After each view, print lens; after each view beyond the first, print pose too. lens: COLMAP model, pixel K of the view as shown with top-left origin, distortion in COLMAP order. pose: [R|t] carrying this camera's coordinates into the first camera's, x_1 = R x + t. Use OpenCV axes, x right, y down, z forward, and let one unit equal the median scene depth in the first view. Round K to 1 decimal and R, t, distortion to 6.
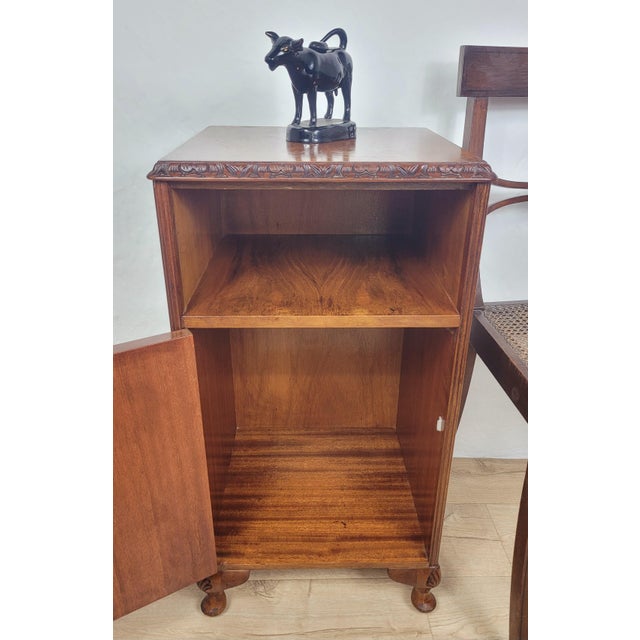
lens RADIAL K [[567.9, 0, 323.1], [0, 567.9, 356.1], [0, 0, 1]] dist [0.003749, 0.001776]
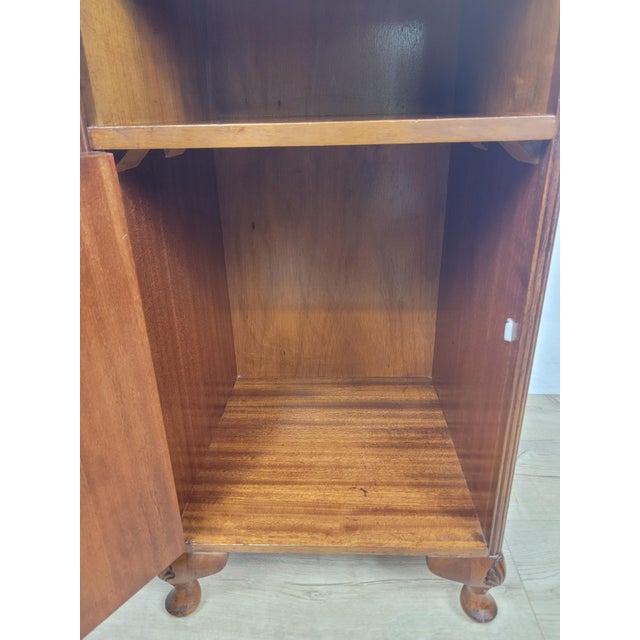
lens RADIAL K [[508.0, 0, 319.9], [0, 508.0, 331.2], [0, 0, 1]] dist [0.005560, 0.001309]
pose [[0.997386, -0.002134, -0.072224, 0.027550], [-0.001293, 0.998876, -0.047376, 0.120994], [0.072244, 0.047345, 0.996263, 0.336772]]
